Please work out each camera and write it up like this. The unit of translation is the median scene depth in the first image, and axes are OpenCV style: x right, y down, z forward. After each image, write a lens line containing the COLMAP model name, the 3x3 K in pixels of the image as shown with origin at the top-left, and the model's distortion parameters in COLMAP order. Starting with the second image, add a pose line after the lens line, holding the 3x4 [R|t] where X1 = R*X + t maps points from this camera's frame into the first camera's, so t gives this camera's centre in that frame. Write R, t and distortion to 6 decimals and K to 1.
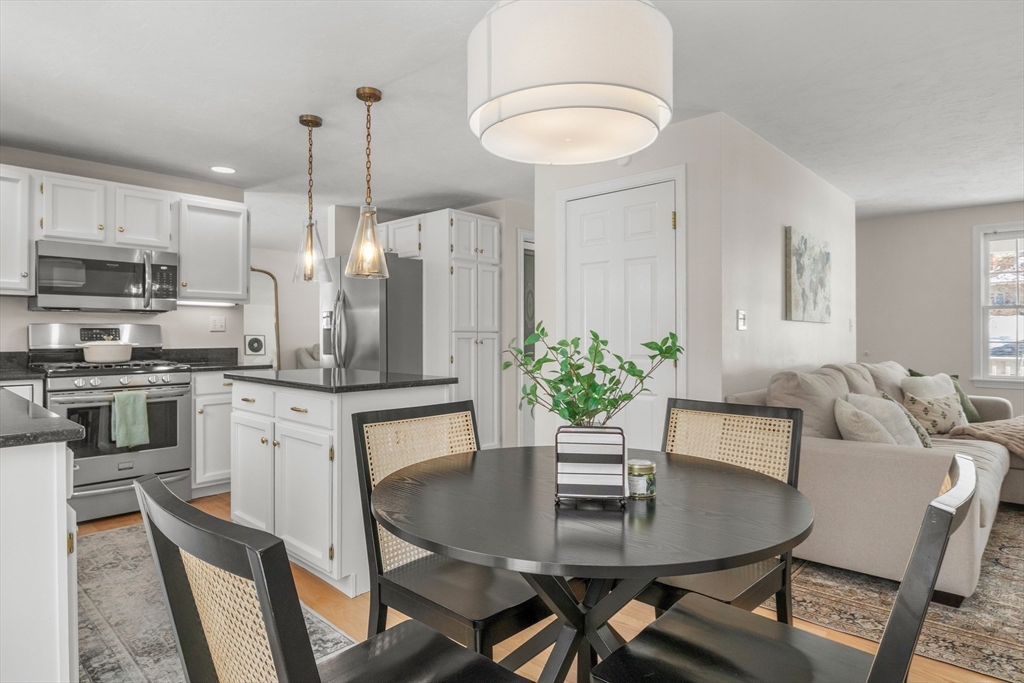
lens RADIAL K [[597.2, 0, 514.6], [0, 597.2, 341.1], [0, 0, 1]] dist [-0.007023, 0.003348]
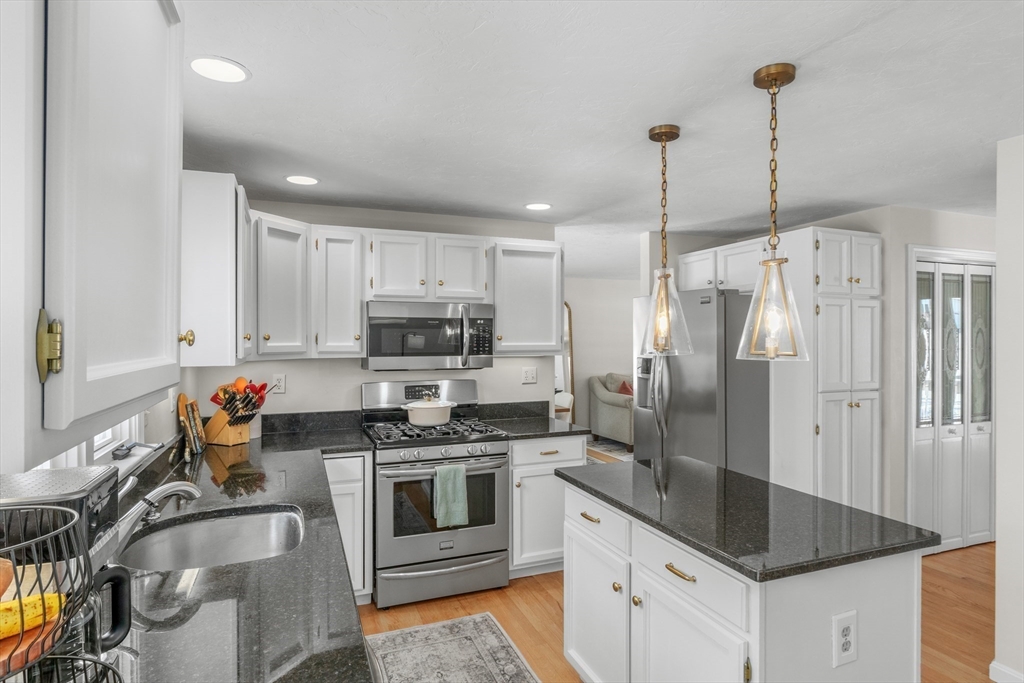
lens RADIAL K [[544.4, 0, 512.7], [0, 544.4, 340.9], [0, 0, 1]] dist [0.002999, 0.000196]
pose [[0.907641, 0.004767, -0.419720, -0.199552], [0.000142, 0.999932, 0.011663, -0.106314], [0.419748, -0.010645, 0.907578, 0.271699]]
